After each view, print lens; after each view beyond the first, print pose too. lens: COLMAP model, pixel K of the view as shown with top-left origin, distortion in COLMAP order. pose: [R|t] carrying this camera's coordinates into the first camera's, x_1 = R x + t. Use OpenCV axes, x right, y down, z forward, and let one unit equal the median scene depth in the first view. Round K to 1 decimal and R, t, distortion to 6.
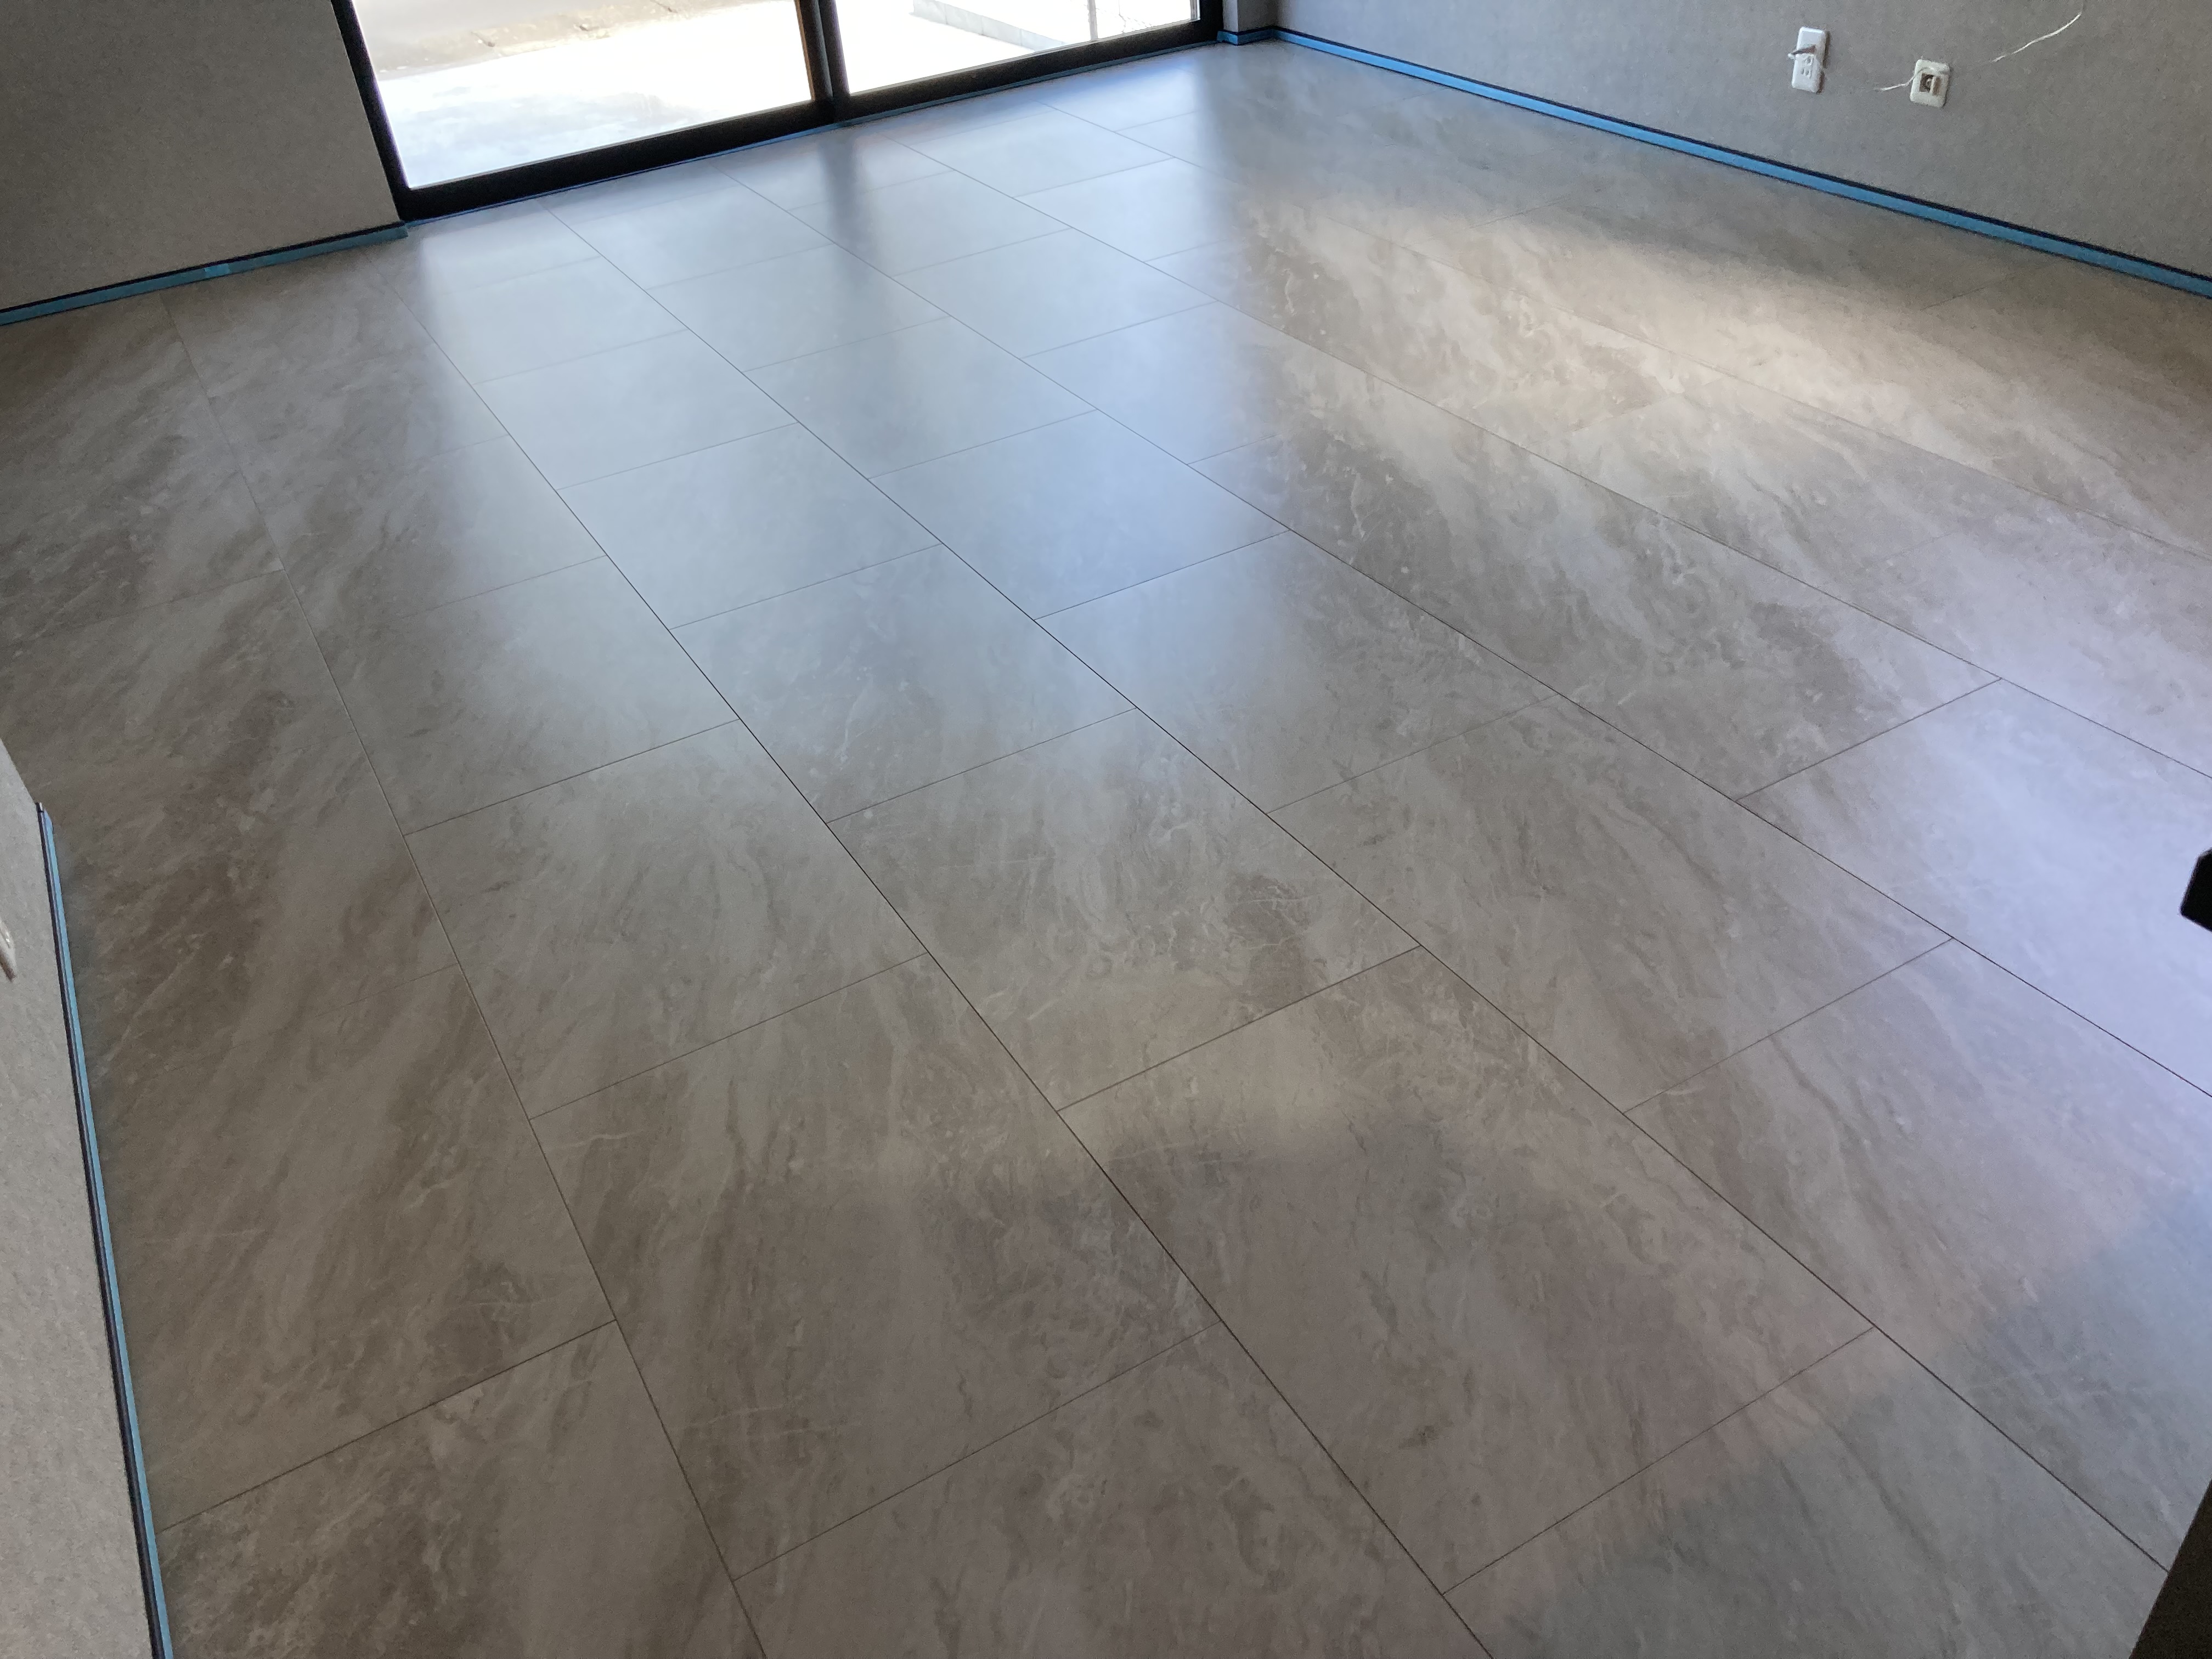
lens RADIAL K [[1738.8, 0, 1106.0], [0, 1738.8, 829.5], [0, 0, 1]] dist [0.000152, 0.009445]
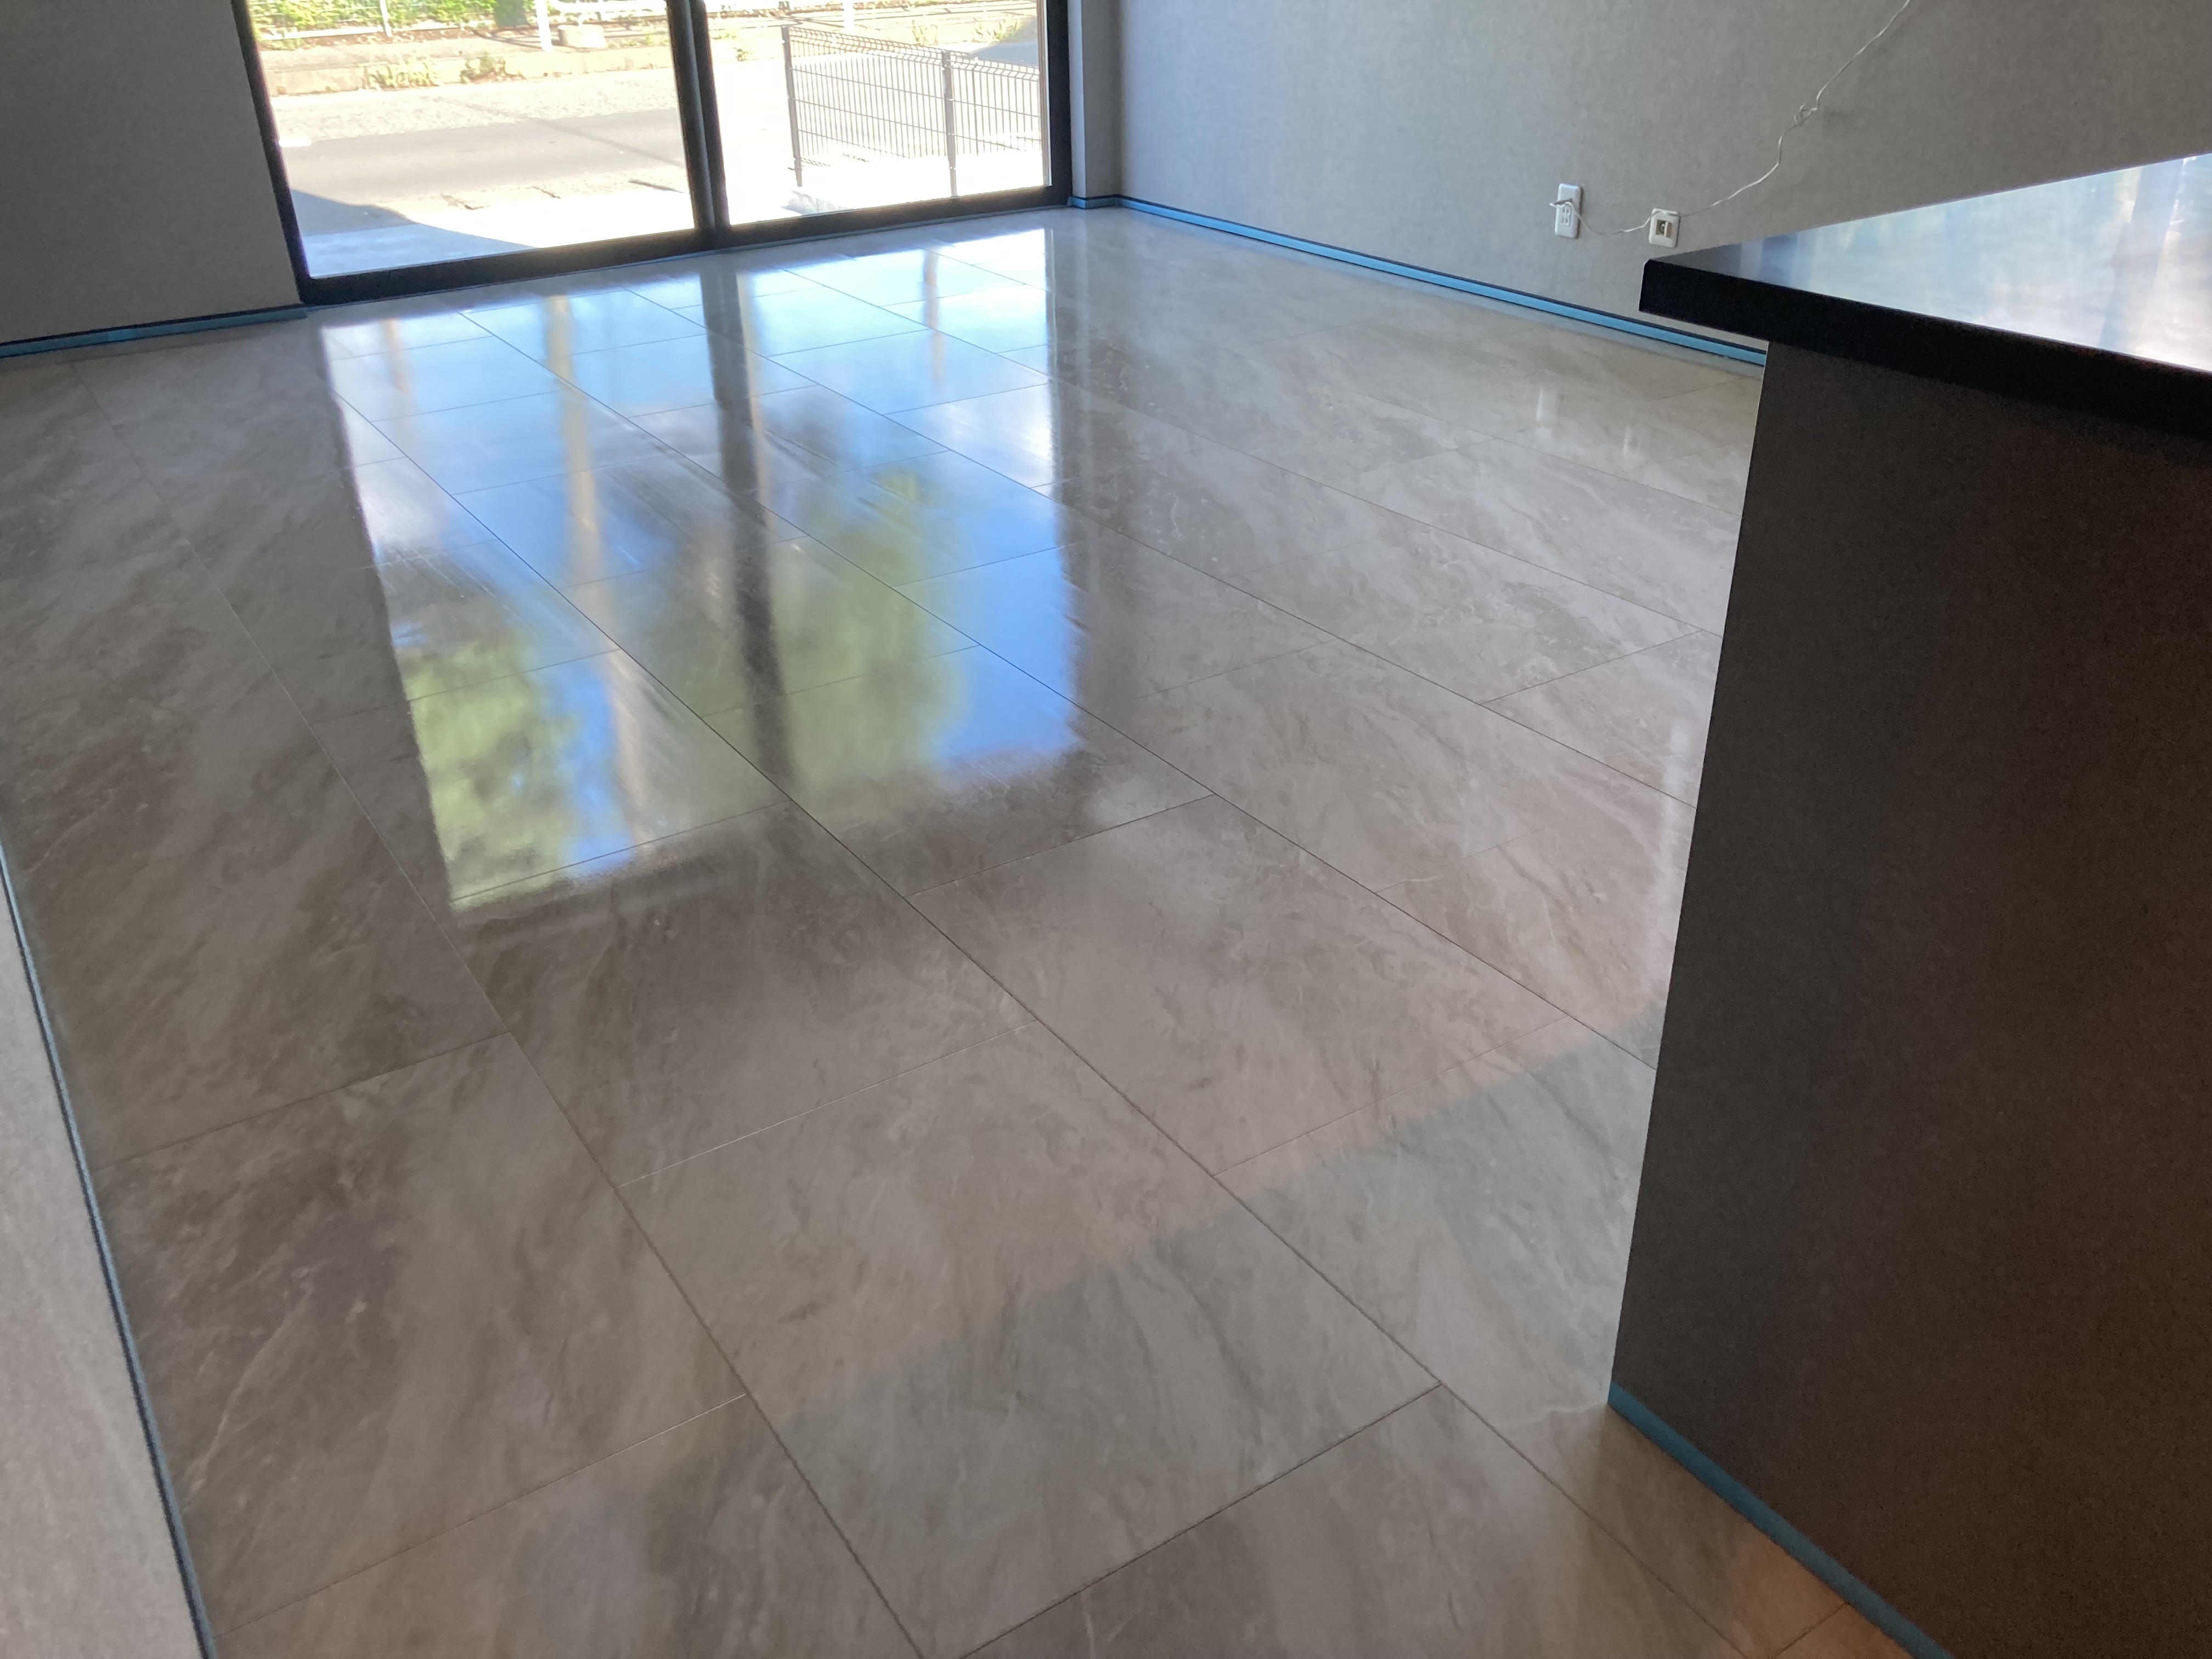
lens RADIAL K [[1791.4, 0, 1106.0], [0, 1791.4, 829.5], [0, 0, 1]] dist [0.039621, -0.056549]
pose [[0.995977, 0.027182, 0.085382, 0.003012], [-0.014311, 0.988900, -0.147890, 0.221724], [-0.088454, 0.146073, 0.985311, -0.153909]]
